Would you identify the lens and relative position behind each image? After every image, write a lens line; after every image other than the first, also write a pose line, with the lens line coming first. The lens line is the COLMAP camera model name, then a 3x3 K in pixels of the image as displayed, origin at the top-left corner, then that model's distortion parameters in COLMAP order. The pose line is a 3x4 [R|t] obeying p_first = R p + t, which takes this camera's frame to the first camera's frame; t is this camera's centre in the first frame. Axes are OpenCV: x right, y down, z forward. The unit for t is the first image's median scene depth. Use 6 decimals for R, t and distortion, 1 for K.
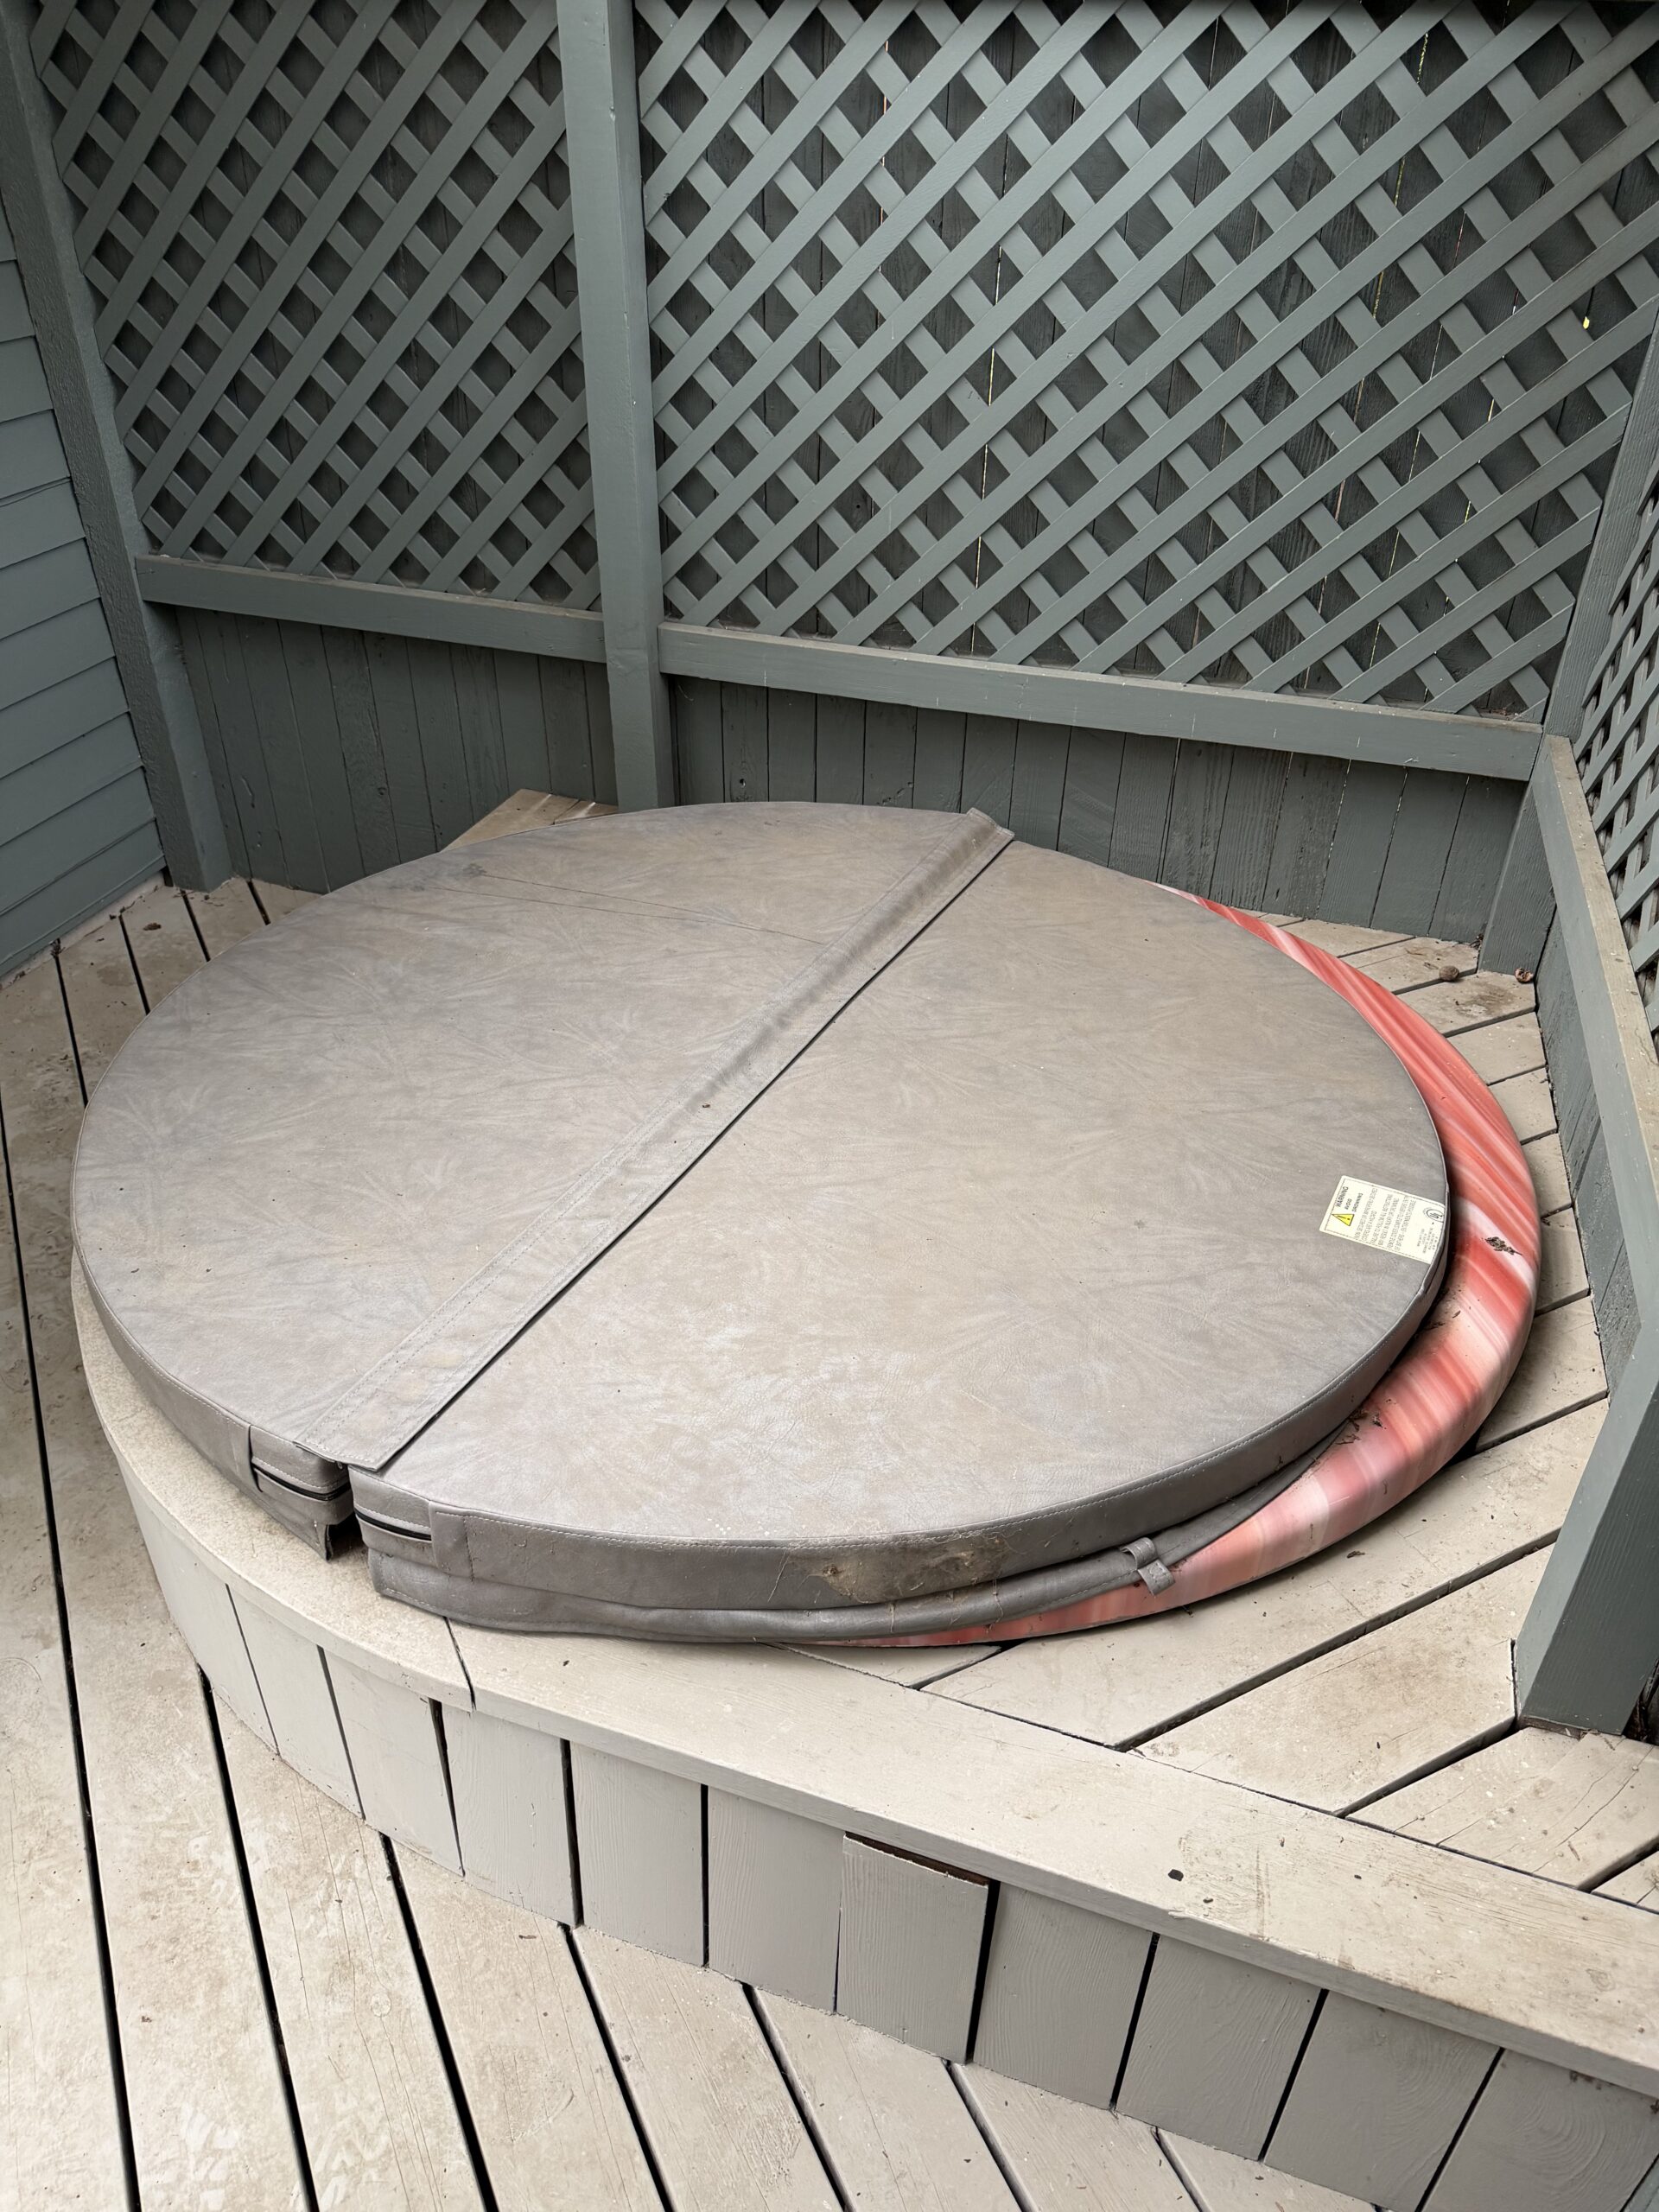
lens RADIAL K [[1580.0, 0, 834.4], [0, 1580.0, 1122.2], [0, 0, 1]] dist [-0.003164, -0.012292]
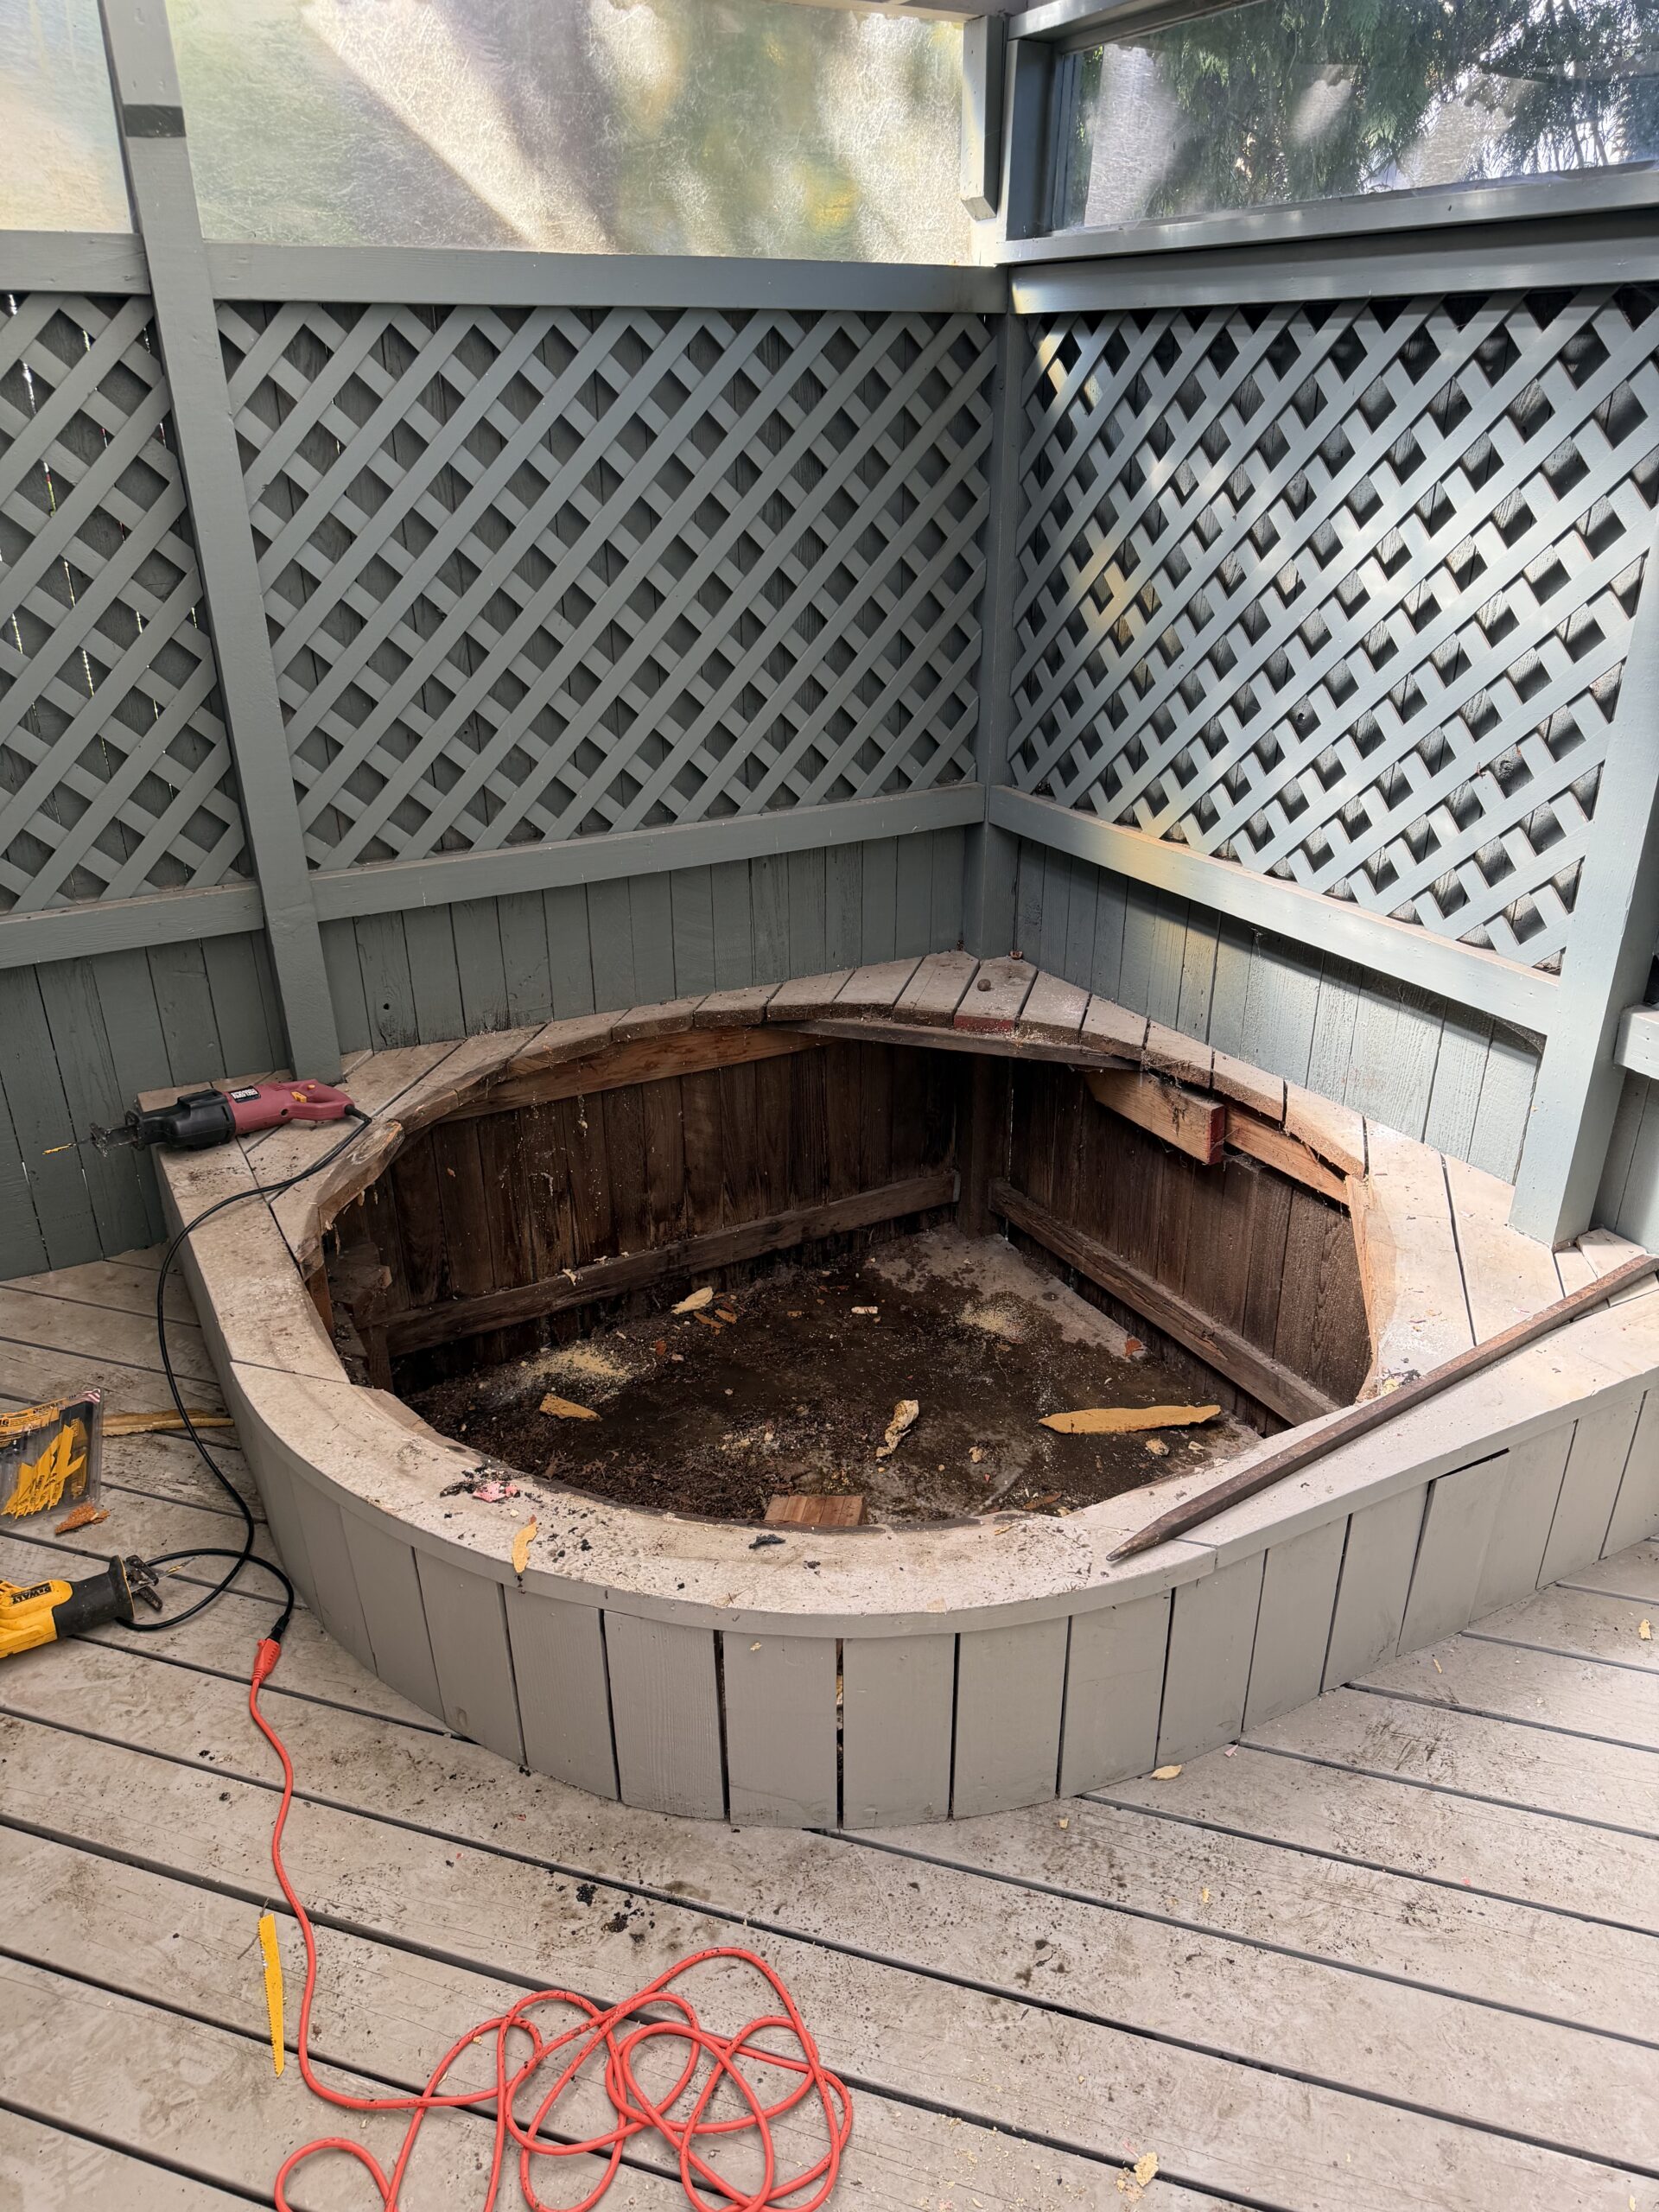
lens RADIAL K [[1580.0, 0, 828.1], [0, 1580.0, 1109.9], [0, 0, 1]] dist [-0.003164, -0.012292]
pose [[0.676420, -0.331684, 0.657603, -0.652065], [0.408701, 0.911813, 0.039508, -0.087798], [-0.612715, 0.242039, 0.752328, 0.066871]]
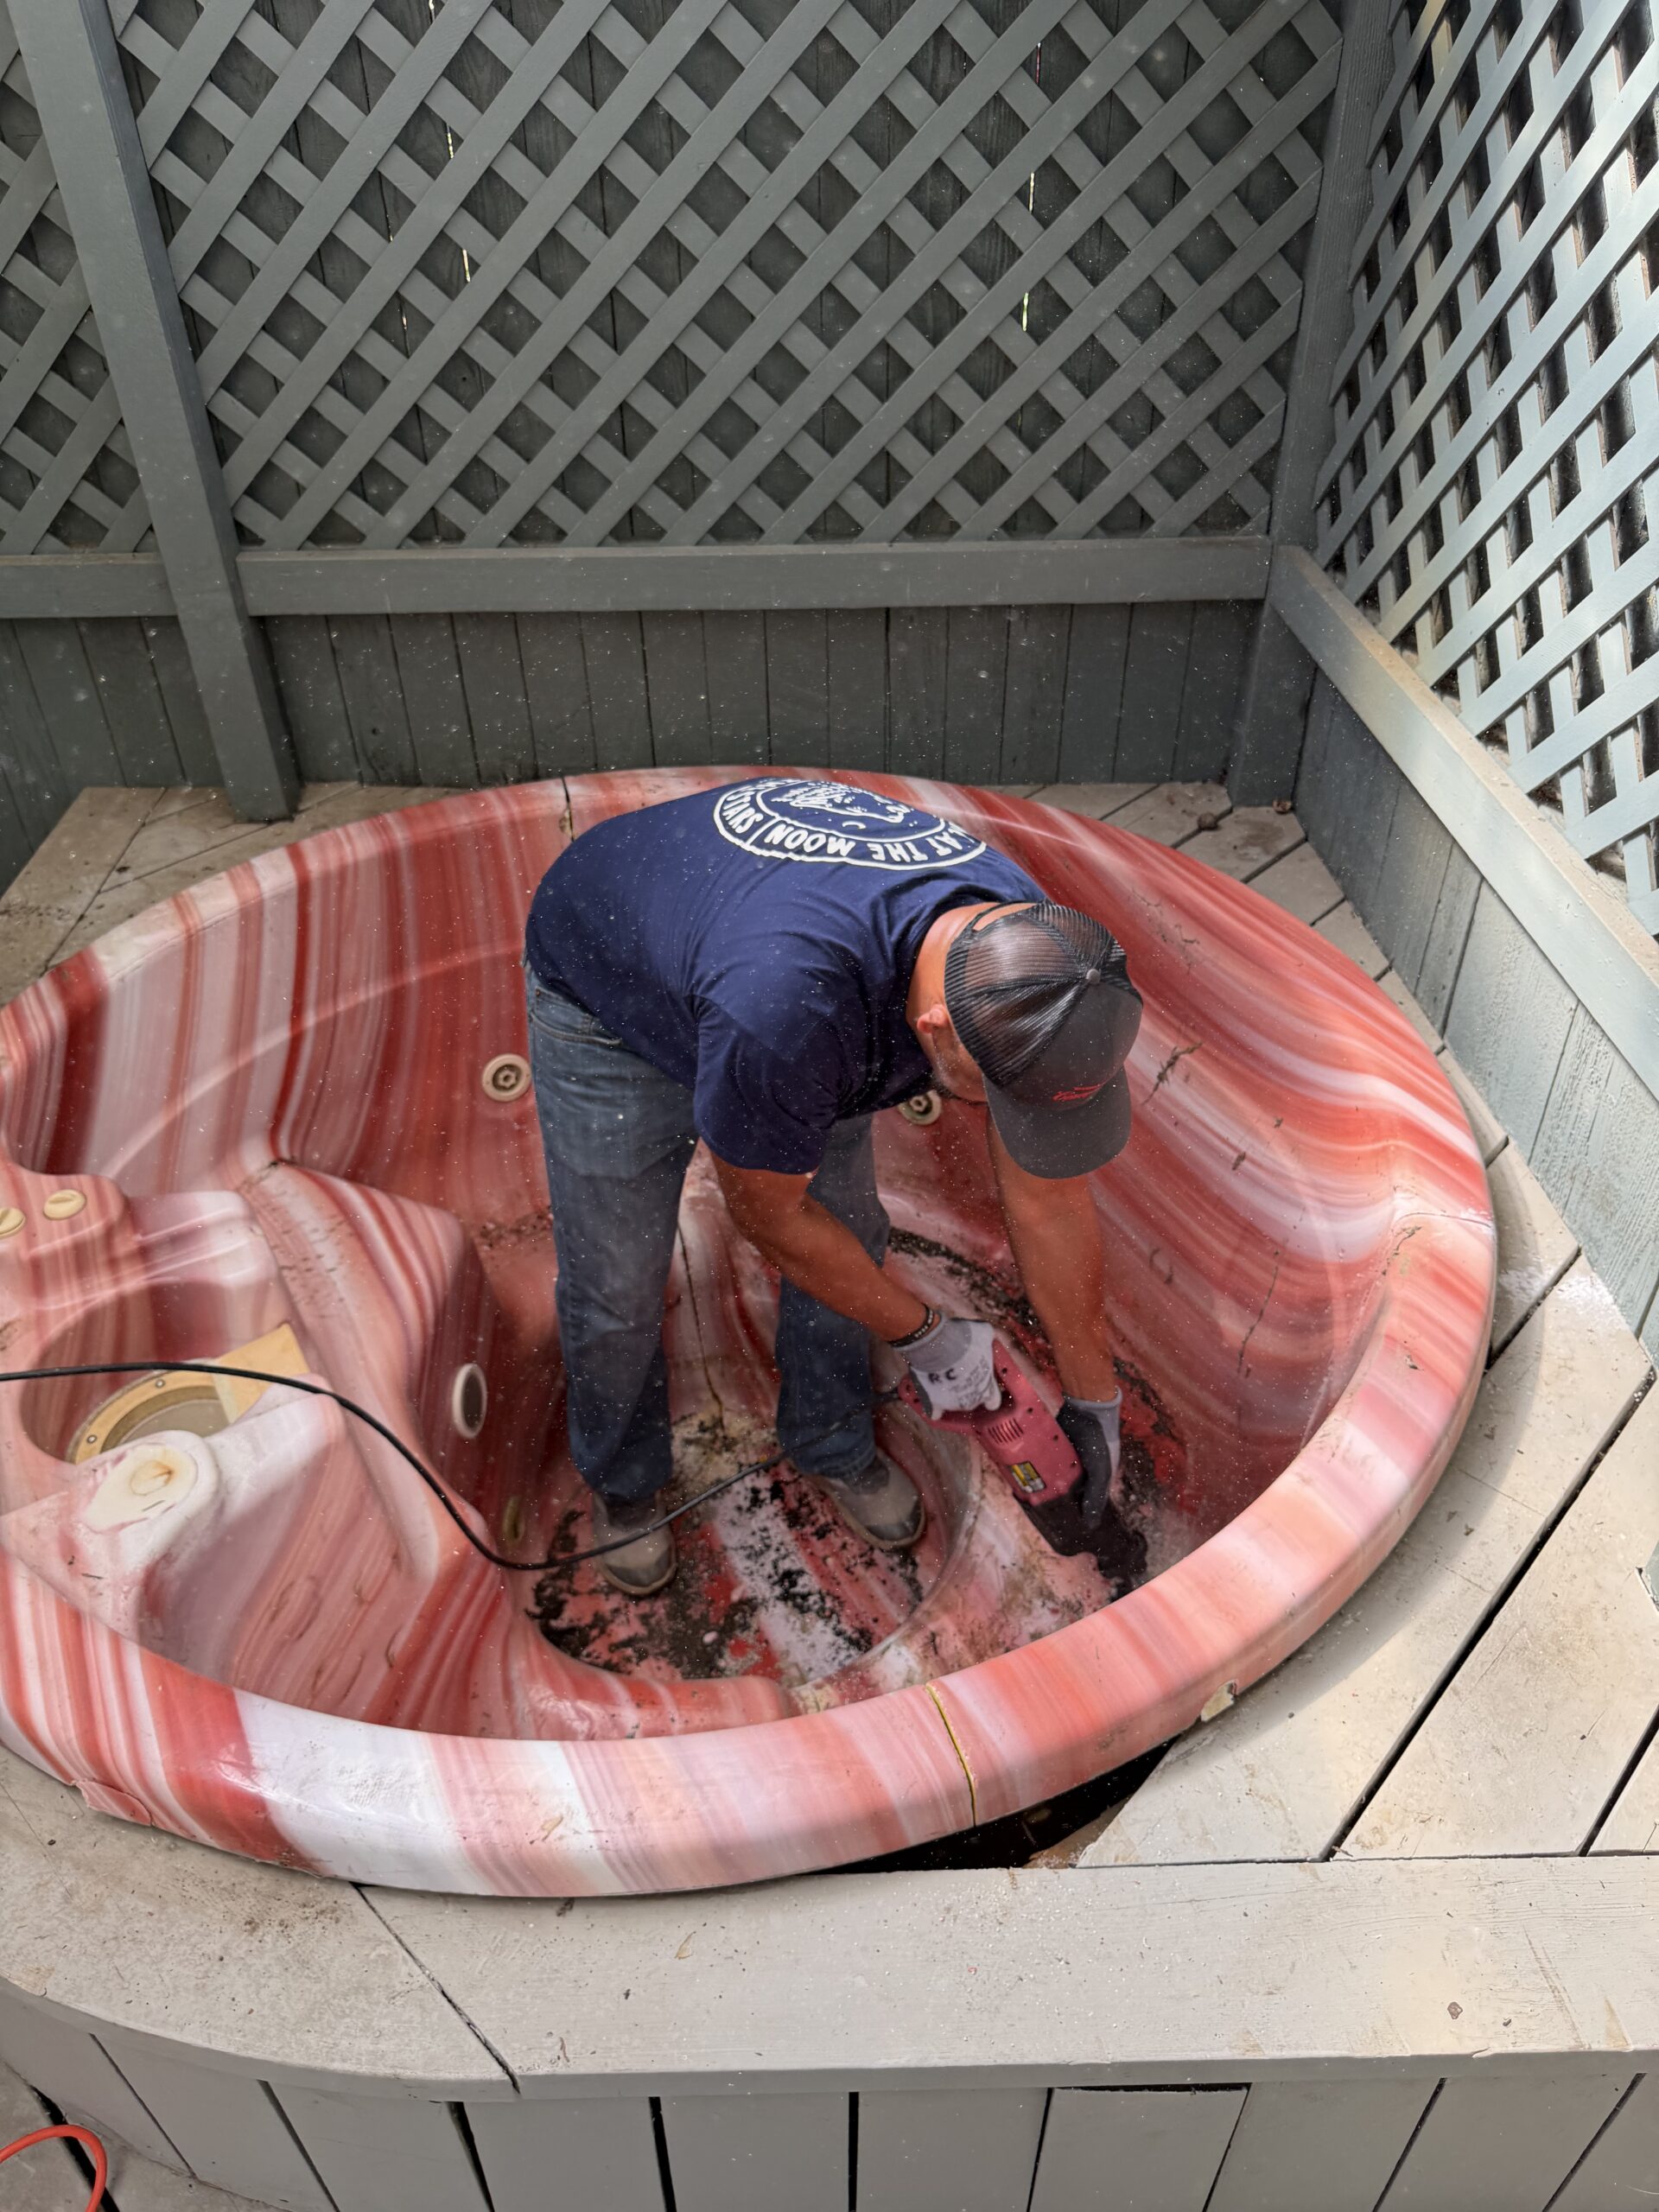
lens RADIAL K [[1580.0, 0, 829.2], [0, 1580.0, 1088.0], [0, 0, 1]] dist [-0.003164, -0.012292]
pose [[0.940965, -0.221046, 0.256366, -0.099114], [0.206569, 0.974953, 0.082440, -0.061748], [-0.268168, -0.024616, 0.963058, 0.156239]]
